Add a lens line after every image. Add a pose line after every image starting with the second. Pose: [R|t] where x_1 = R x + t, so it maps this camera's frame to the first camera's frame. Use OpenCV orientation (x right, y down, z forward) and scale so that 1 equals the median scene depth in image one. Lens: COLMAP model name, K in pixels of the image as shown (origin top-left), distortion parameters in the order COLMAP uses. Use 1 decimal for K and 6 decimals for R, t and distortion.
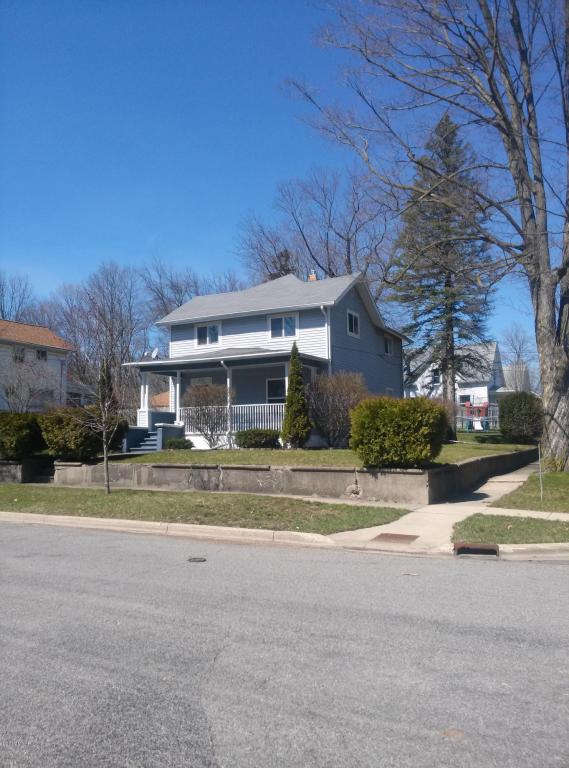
lens RADIAL K [[642.8, 0, 290.1], [0, 642.8, 381.0], [0, 0, 1]] dist [0.102983, -0.146785]
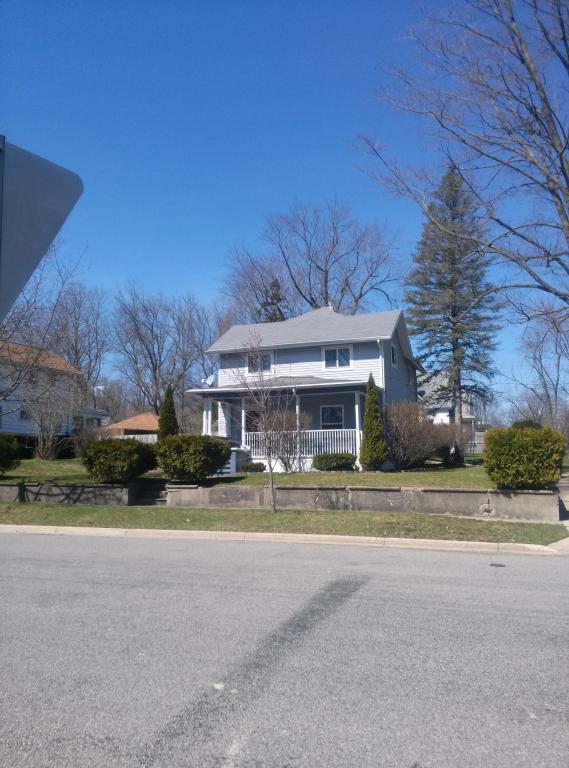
lens RADIAL K [[642.8, 0, 289.9], [0, 642.8, 383.5], [0, 0, 1]] dist [0.102983, -0.146785]
pose [[0.990448, 0.014754, 0.137096, -0.275376], [-0.010697, 0.999484, -0.030278, -0.009215], [-0.137472, 0.028522, 0.990095, -0.063916]]
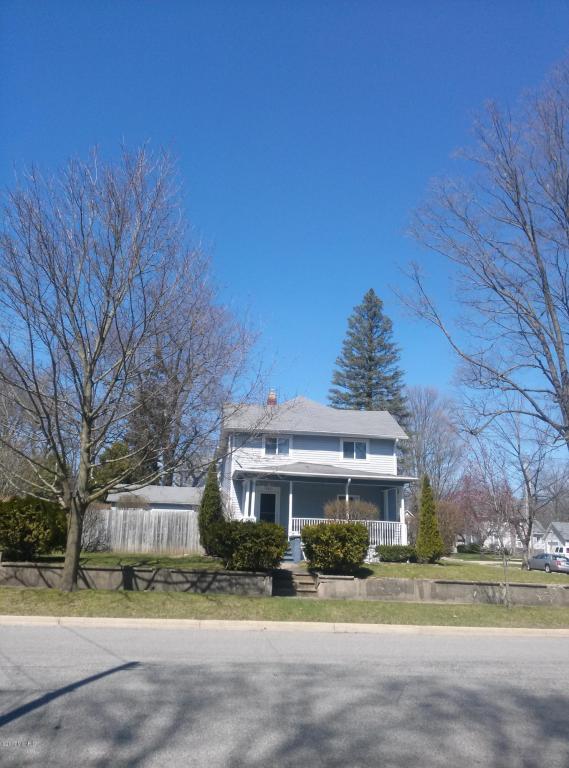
lens RADIAL K [[639.0, 0, 281.7], [0, 639.0, 384.1], [0, 0, 1]] dist [0.050380, -0.019960]
pose [[0.793797, 0.178796, 0.581308, -0.927353], [-0.096514, 0.980731, -0.169855, 0.007359], [-0.600477, 0.078726, 0.795758, 0.189789]]
